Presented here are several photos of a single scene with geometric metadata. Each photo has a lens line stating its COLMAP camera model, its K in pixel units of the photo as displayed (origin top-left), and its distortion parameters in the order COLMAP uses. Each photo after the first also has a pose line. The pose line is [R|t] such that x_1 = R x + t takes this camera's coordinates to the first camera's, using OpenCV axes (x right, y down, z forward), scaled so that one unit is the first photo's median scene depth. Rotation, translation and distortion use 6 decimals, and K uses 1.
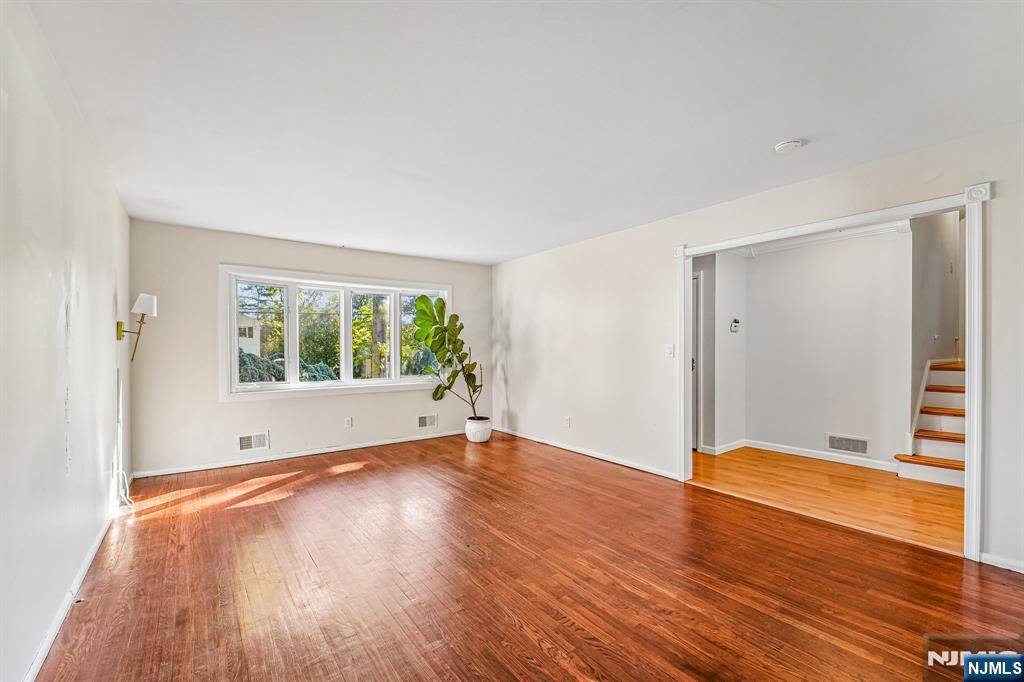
lens RADIAL K [[422.6, 0, 507.7], [0, 422.6, 351.0], [0, 0, 1]] dist [-0.008439, -0.001971]
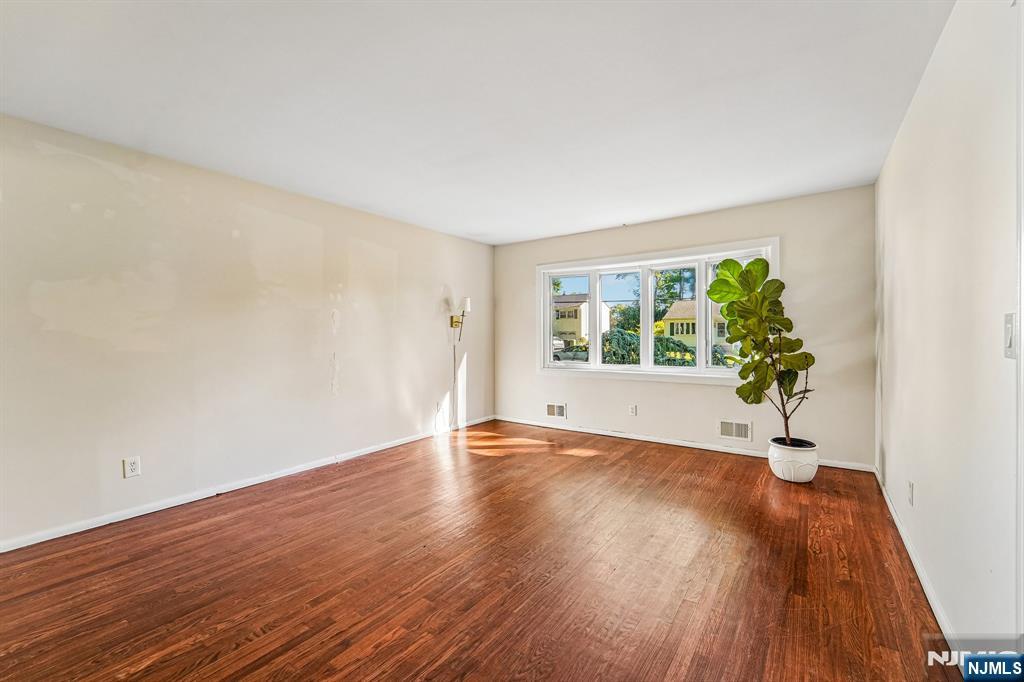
lens RADIAL K [[422.6, 0, 515.3], [0, 422.6, 335.1], [0, 0, 1]] dist [-0.008439, -0.001971]
pose [[0.314082, 0.004653, -0.949384, 0.499290], [0.001729, 0.999984, 0.005473, -0.004285], [0.949394, -0.003360, 0.314069, 0.531832]]
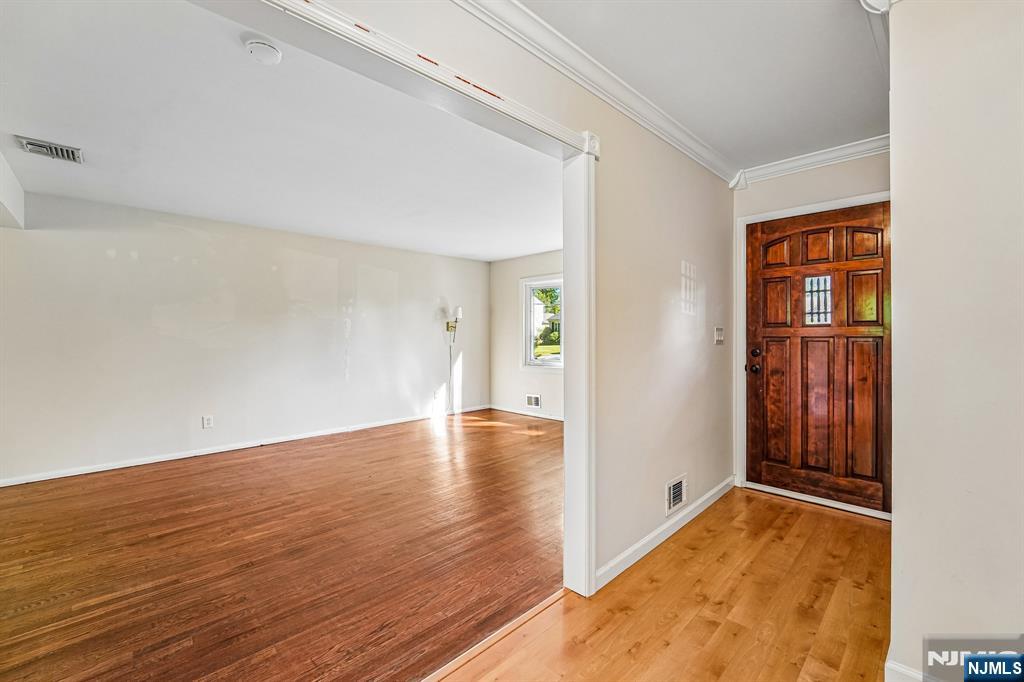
lens RADIAL K [[422.6, 0, 512.4], [0, 422.6, 336.8], [0, 0, 1]] dist [-0.008439, -0.001971]
pose [[0.150728, 0.004692, -0.988564, 0.812096], [0.002059, 0.999985, 0.005060, -0.007175], [0.988573, -0.002798, 0.150716, 0.744117]]
